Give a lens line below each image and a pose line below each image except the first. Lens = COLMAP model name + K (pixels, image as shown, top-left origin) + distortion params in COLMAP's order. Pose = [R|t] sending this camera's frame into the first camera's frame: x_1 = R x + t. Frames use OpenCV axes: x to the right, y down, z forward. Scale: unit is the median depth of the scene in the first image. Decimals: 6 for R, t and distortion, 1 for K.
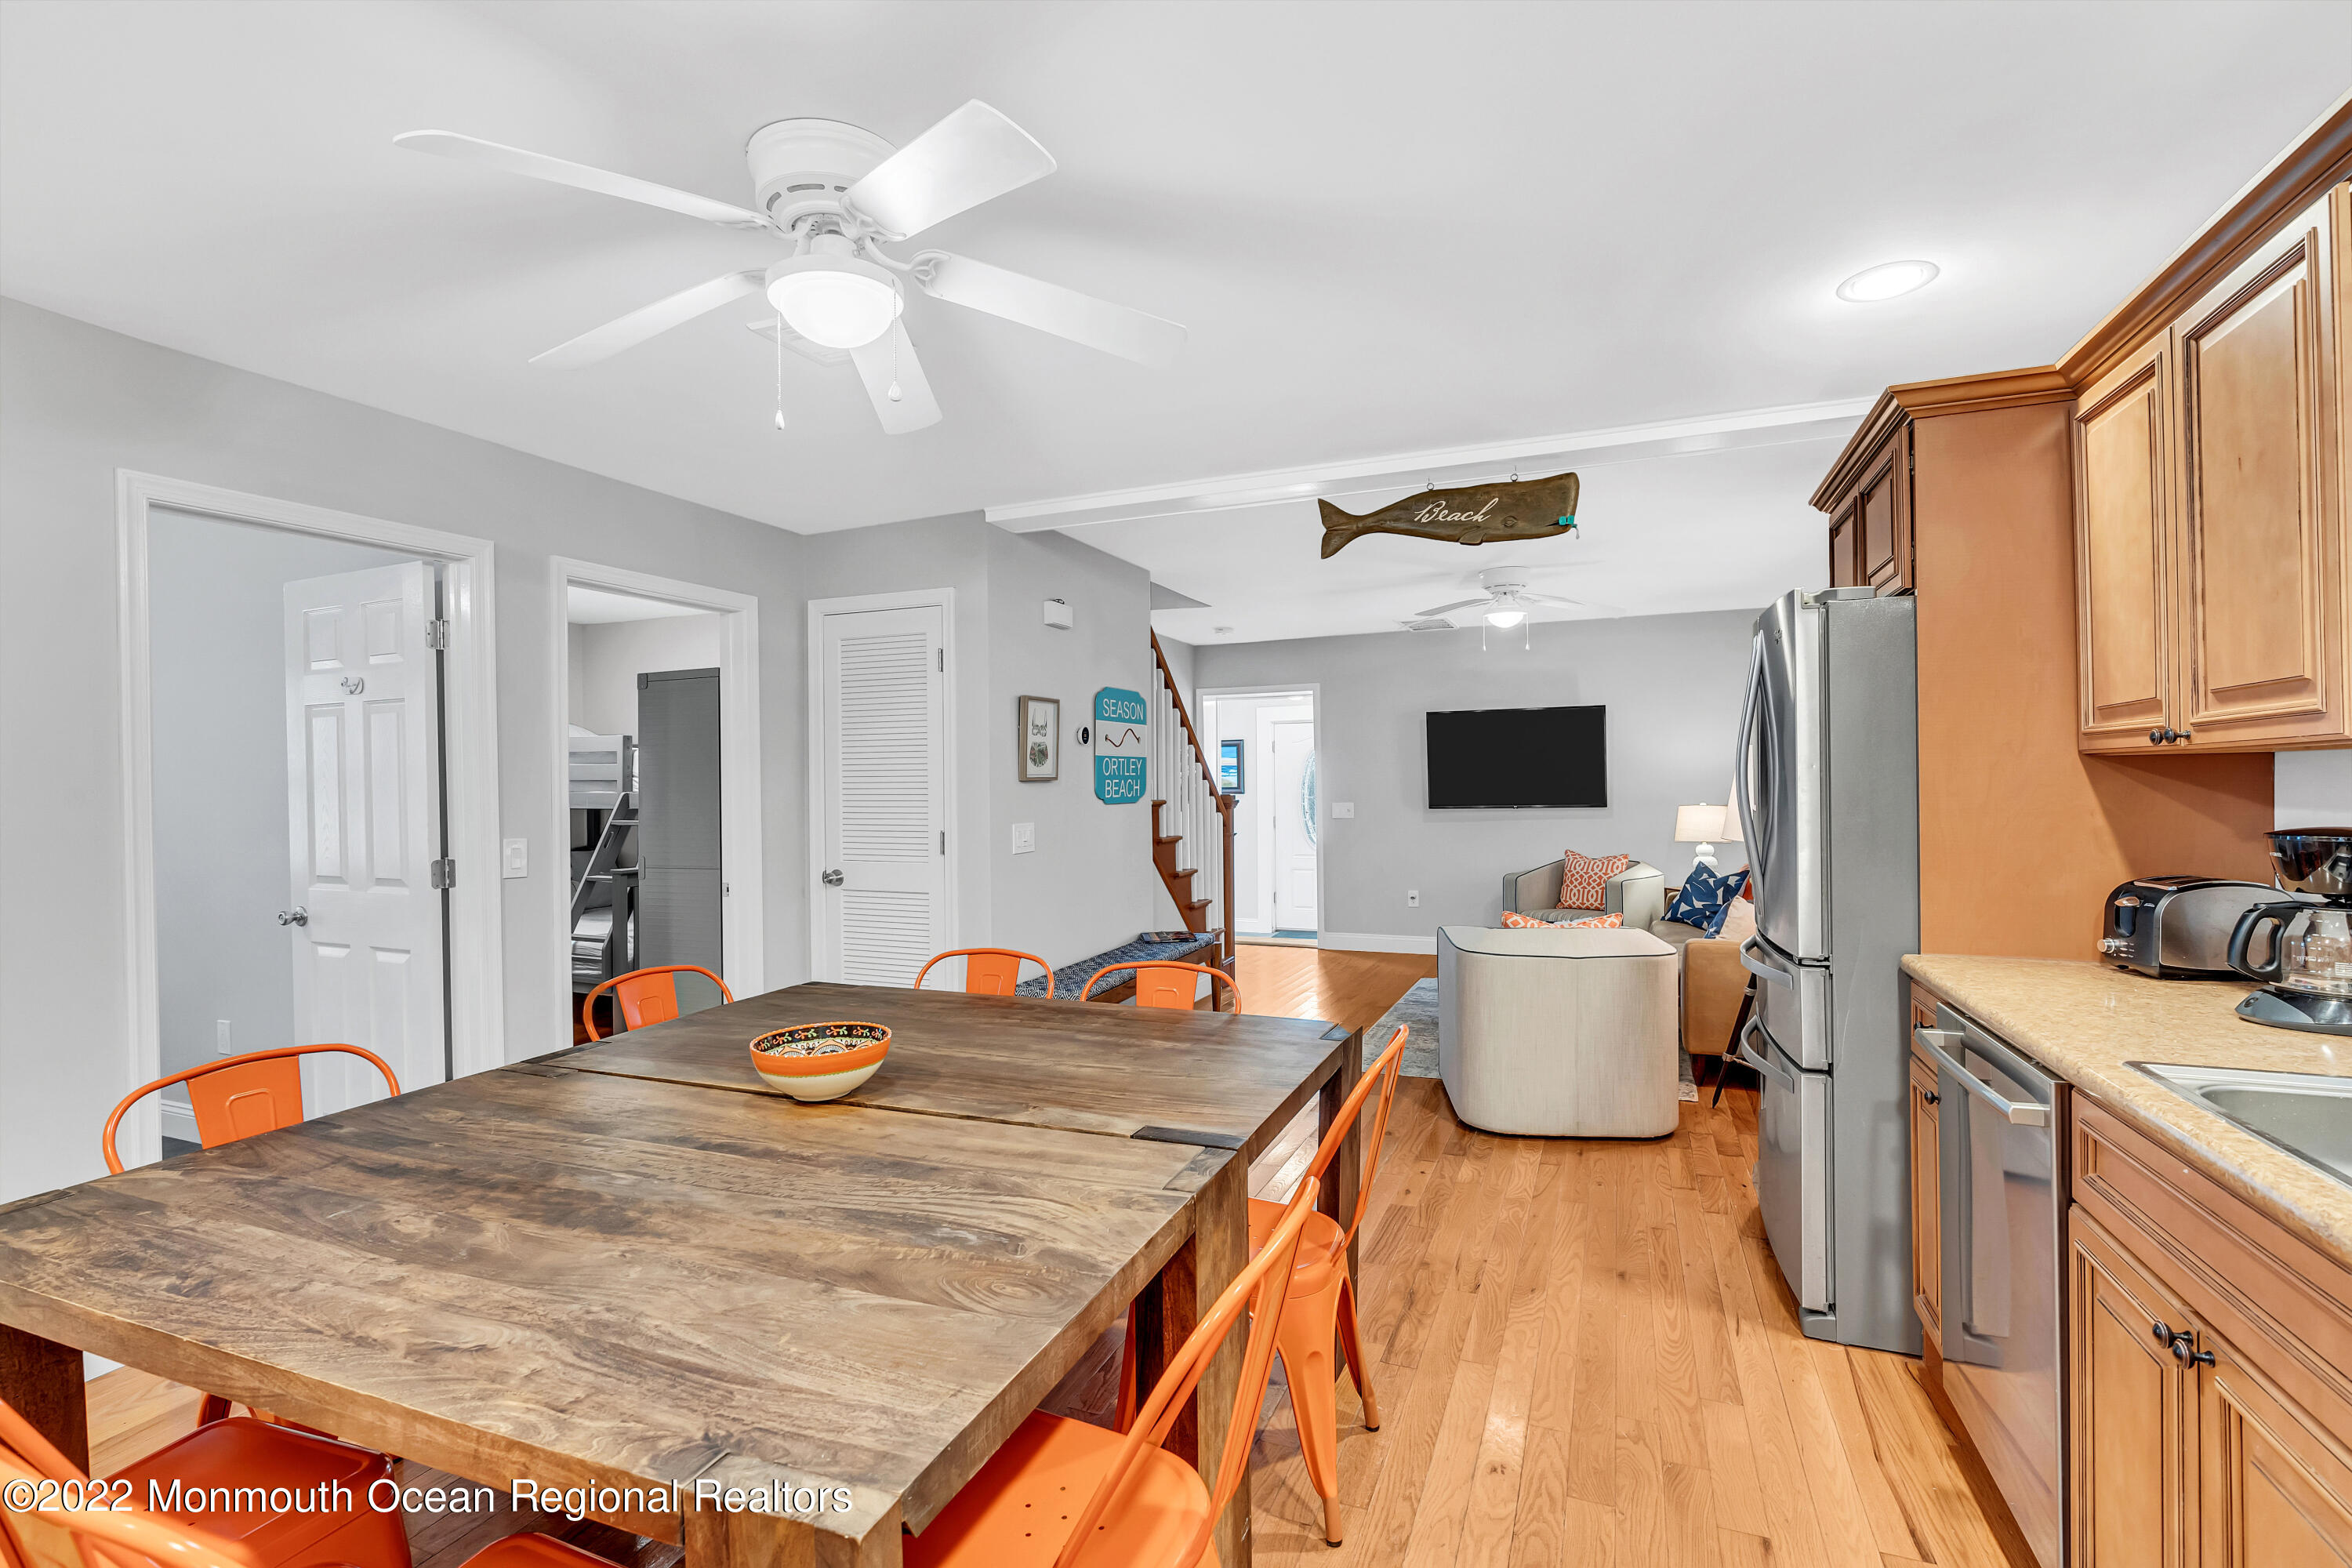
lens RADIAL K [[1059.5, 0, 1175.8], [0, 1059.5, 786.4], [0, 0, 1]] dist [-0.011289, 0.002447]
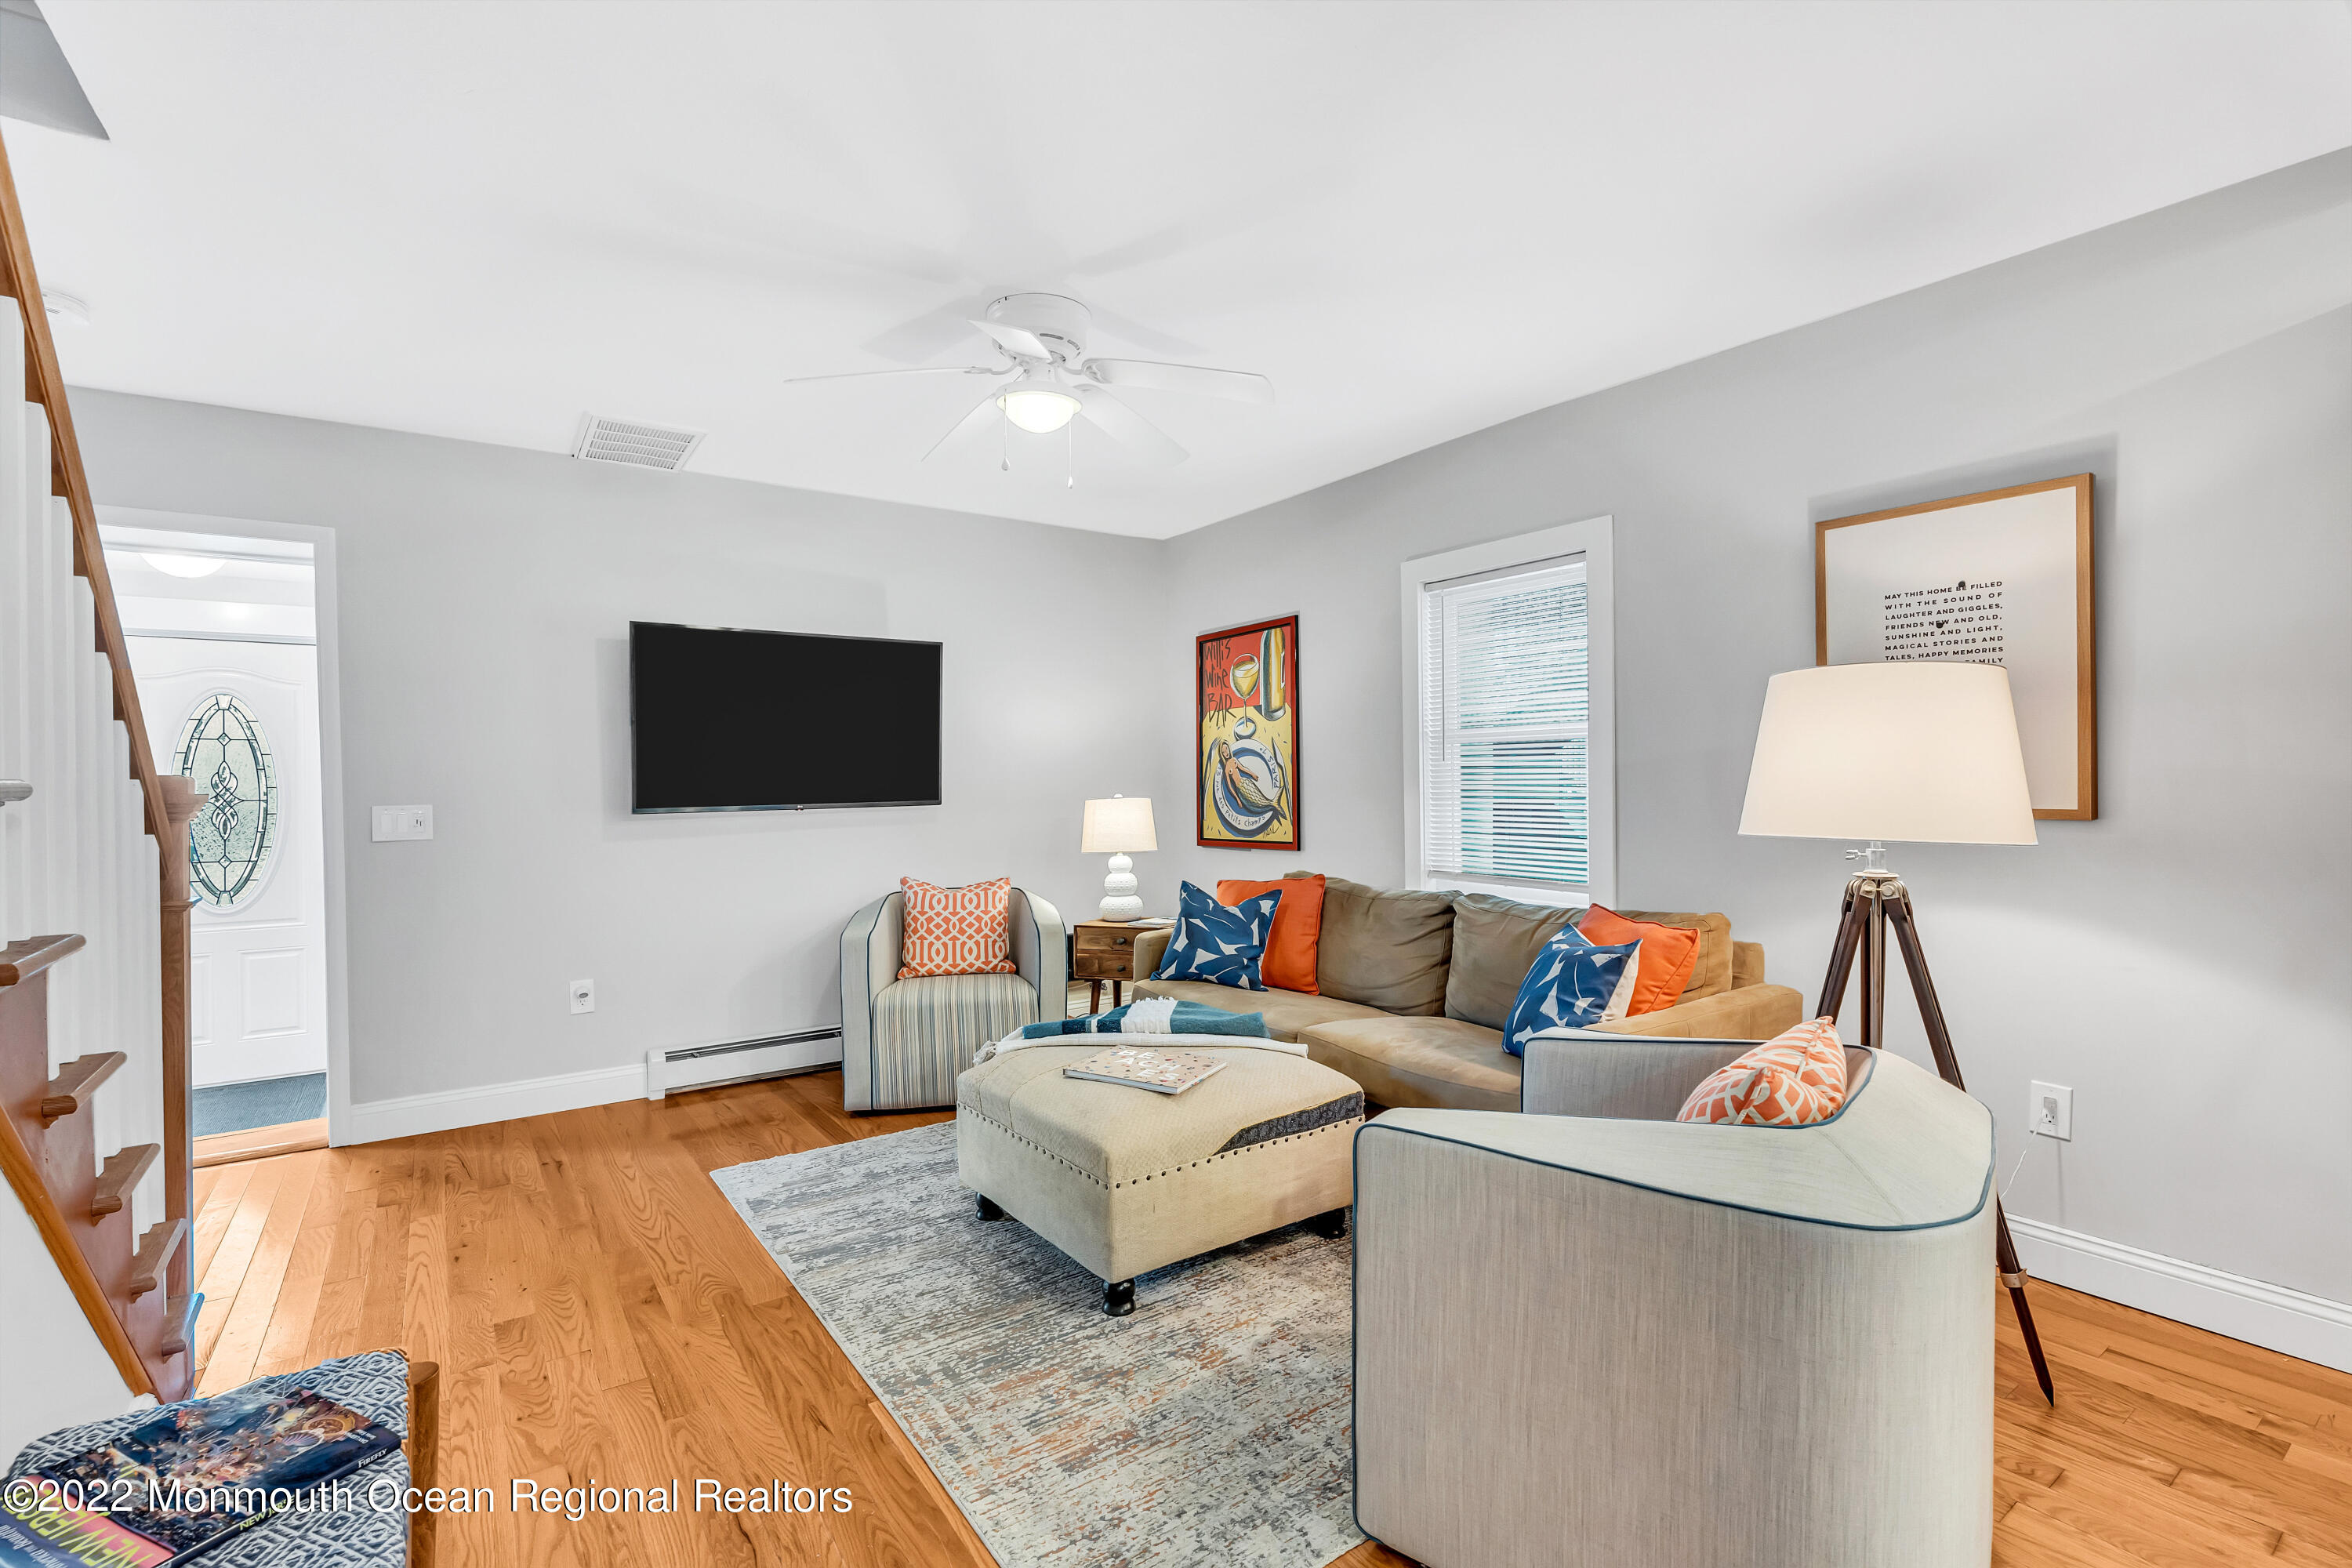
lens RADIAL K [[1059.5, 0, 1190.2], [0, 1059.5, 792.9], [0, 0, 1]] dist [-0.011289, 0.002447]
pose [[0.525842, -0.004285, 0.850571, -0.054951], [0.006615, 0.999978, 0.000948, 0.013954], [-0.850556, 0.005128, 0.525859, 0.589917]]
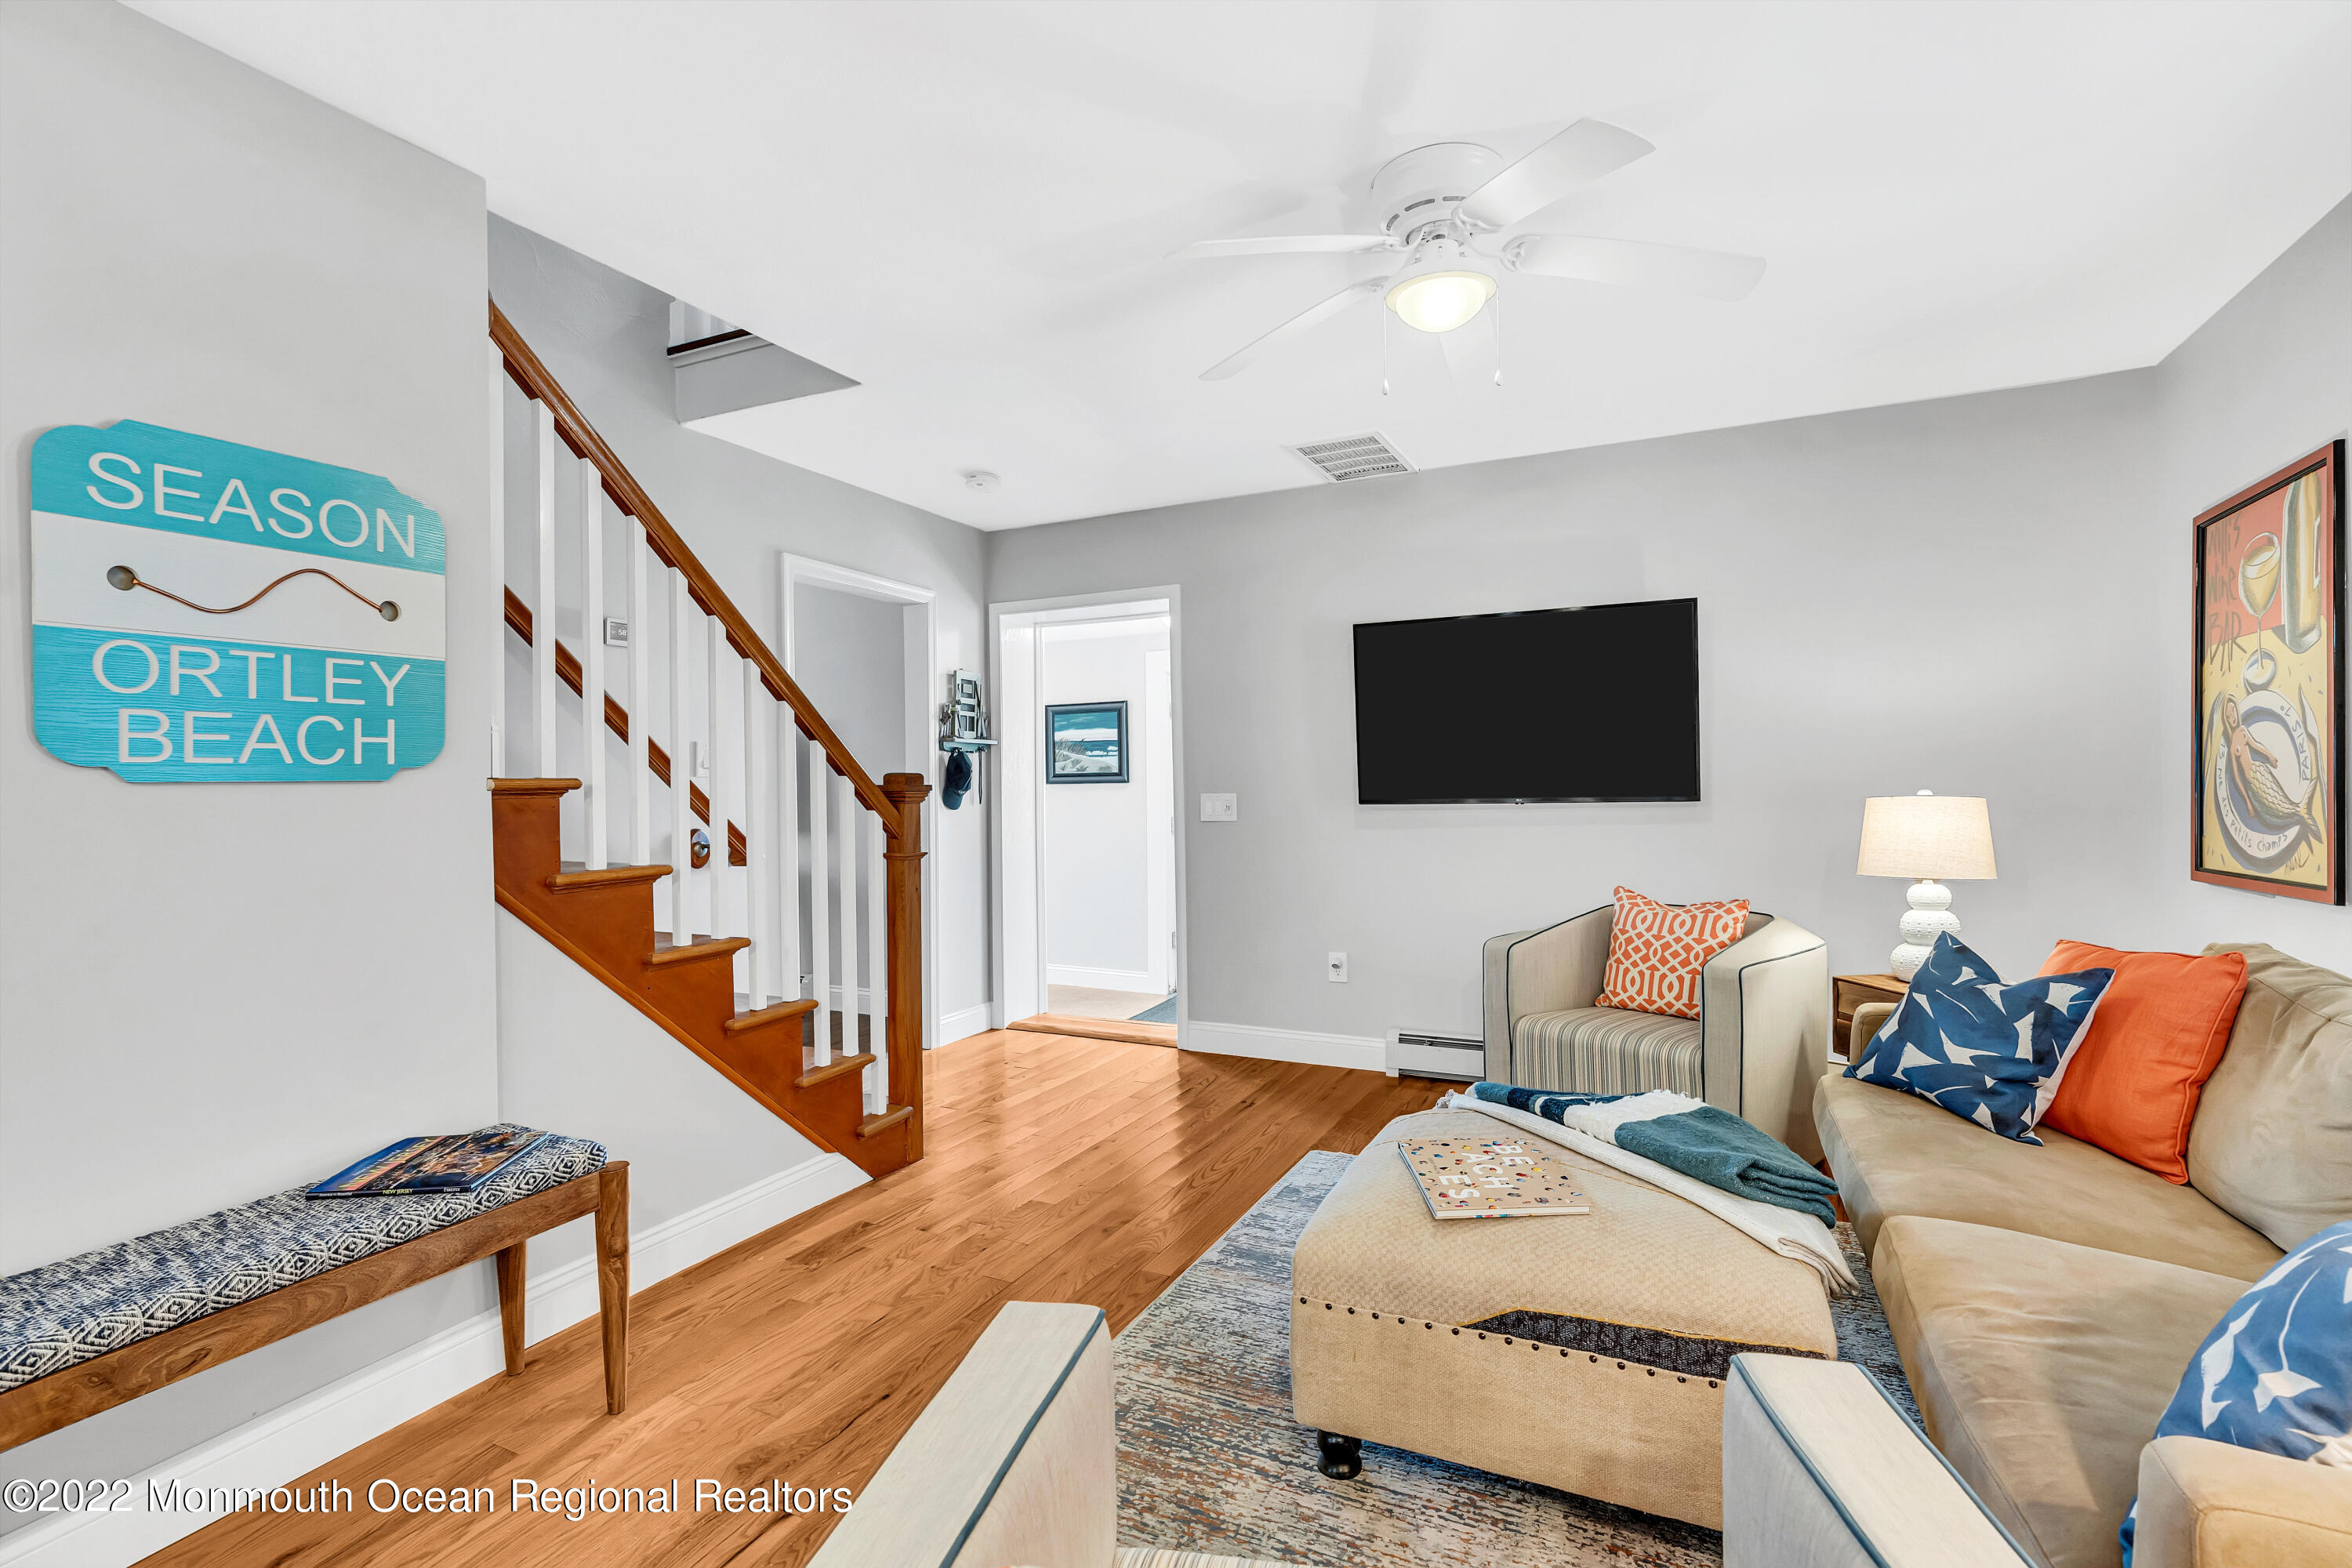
lens RADIAL K [[1059.5, 0, 1184.1], [0, 1059.5, 791.7], [0, 0, 1]] dist [-0.011289, 0.002447]
pose [[0.998668, -0.000314, -0.051593, 0.205061], [0.000611, 0.999983, 0.005751, 0.013100], [0.051591, -0.005775, 0.998652, 0.527607]]
